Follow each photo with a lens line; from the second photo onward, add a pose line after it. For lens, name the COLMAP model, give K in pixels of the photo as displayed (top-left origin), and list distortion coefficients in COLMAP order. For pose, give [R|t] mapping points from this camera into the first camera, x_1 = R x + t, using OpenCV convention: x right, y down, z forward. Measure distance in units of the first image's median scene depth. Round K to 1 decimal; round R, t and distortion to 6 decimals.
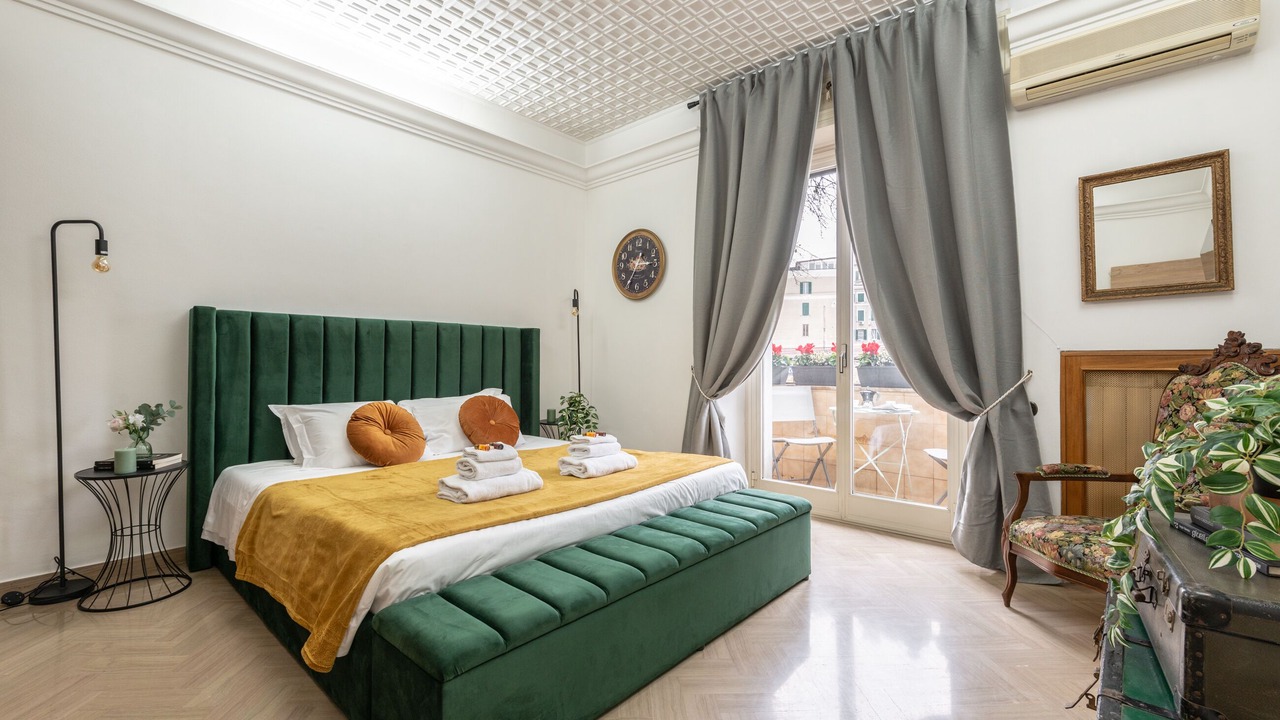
lens RADIAL K [[534.6, 0, 637.7], [0, 534.6, 353.1], [0, 0, 1]] dist [0.001571, 0.000118]
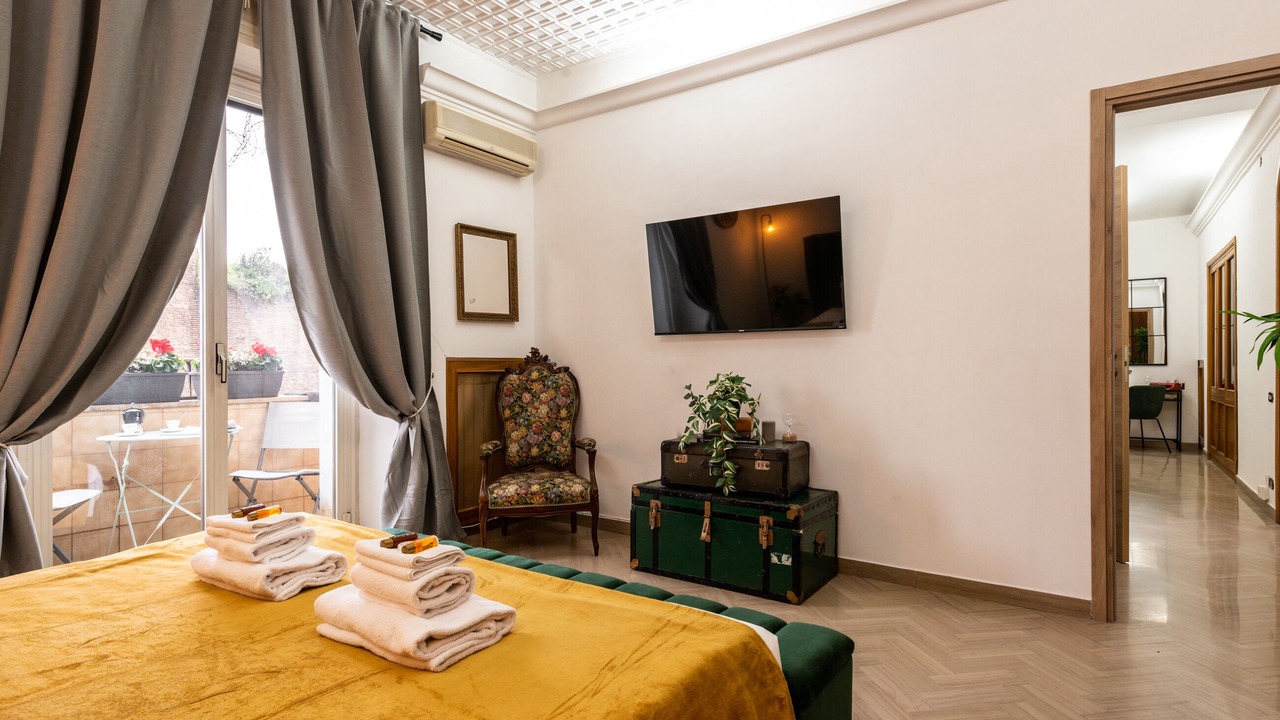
lens RADIAL K [[656.5, 0, 642.2], [0, 656.5, 366.2], [0, 0, 1]] dist [0.002210, -0.000096]
pose [[-0.117079, -0.014059, 0.993023, -0.814444], [-0.020934, 0.999713, 0.011685, -0.011723], [-0.992902, -0.019420, -0.117340, 0.757007]]
